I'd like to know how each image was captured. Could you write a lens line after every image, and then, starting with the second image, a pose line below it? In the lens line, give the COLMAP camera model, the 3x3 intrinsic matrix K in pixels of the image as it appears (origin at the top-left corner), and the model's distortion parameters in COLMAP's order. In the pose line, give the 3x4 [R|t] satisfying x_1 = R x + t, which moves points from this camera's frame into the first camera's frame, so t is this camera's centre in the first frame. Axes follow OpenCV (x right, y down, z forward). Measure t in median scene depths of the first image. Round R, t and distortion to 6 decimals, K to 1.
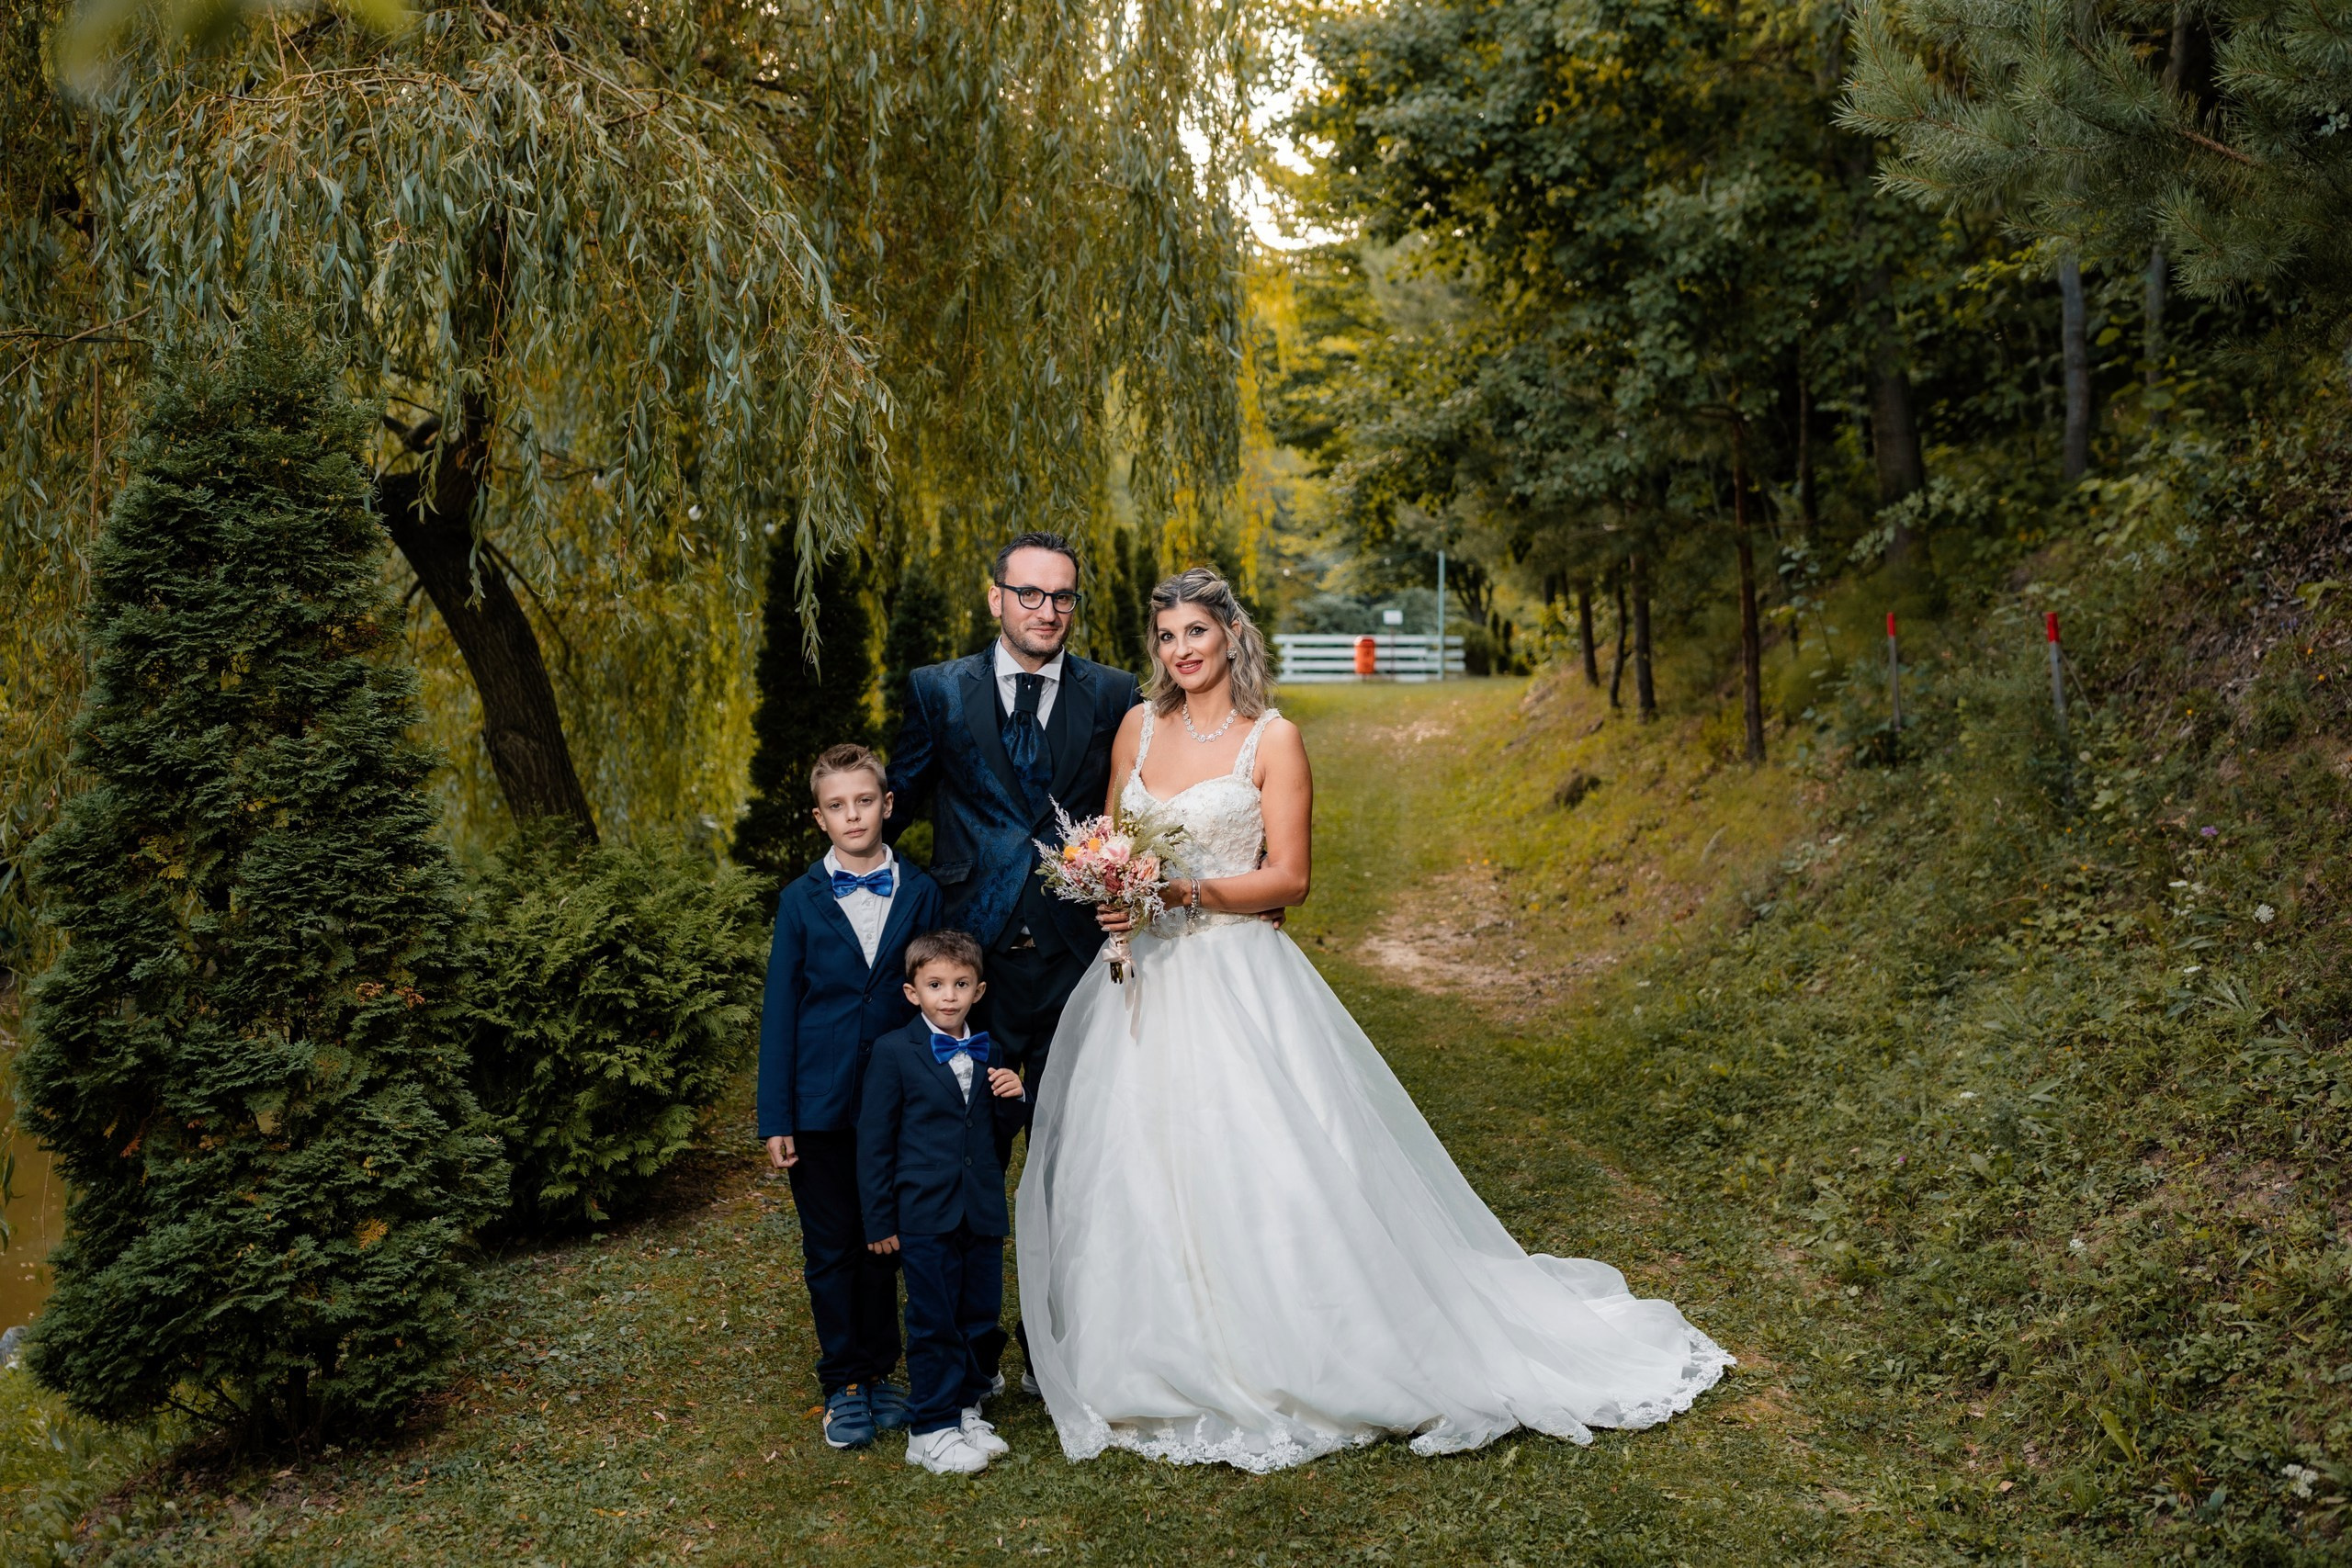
lens RADIAL K [[2495.7, 0, 1127.0], [0, 2495.7, 778.7], [0, 0, 1]] dist [0.008455, -0.013588]
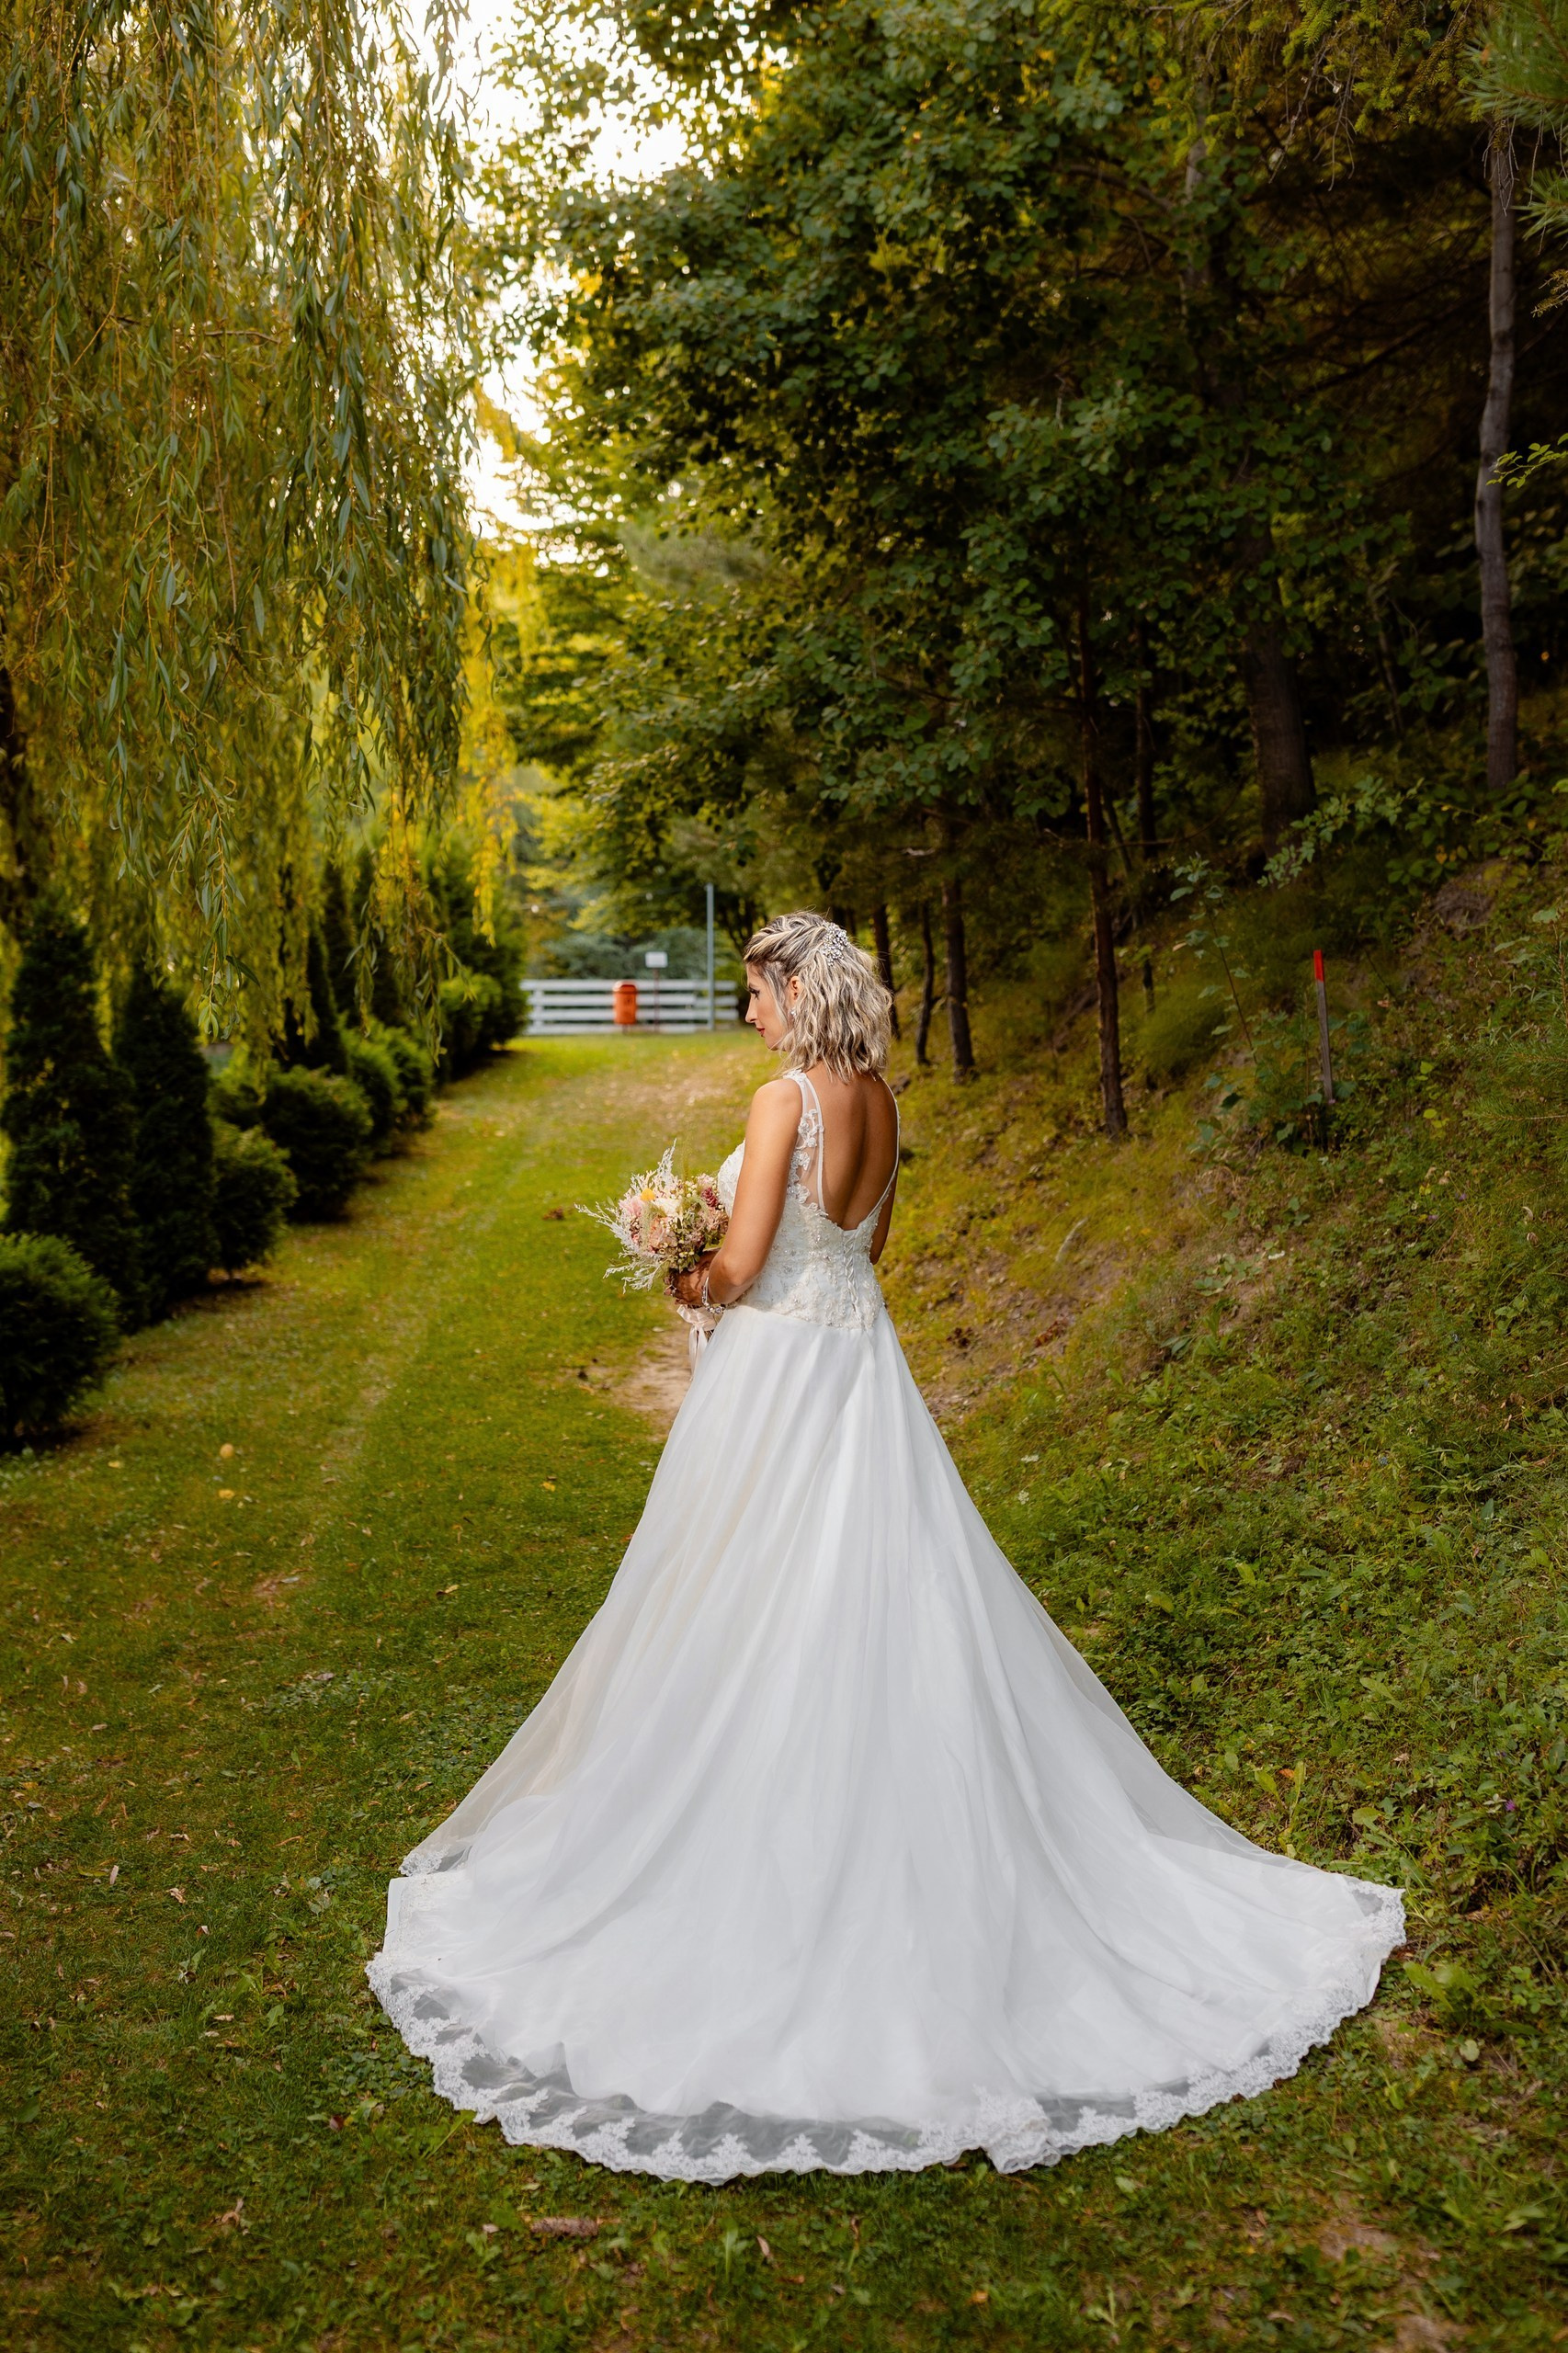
lens RADIAL K [[2498.2, 0, 779.2], [0, 2498.2, 1098.6], [0, 0, 1]] dist [0.007895, -0.026776]
pose [[0.987170, -0.012448, 0.159185, 0.014761], [0.013973, 0.999867, -0.008467, -0.013518], [-0.159059, 0.010583, 0.987212, 0.218594]]
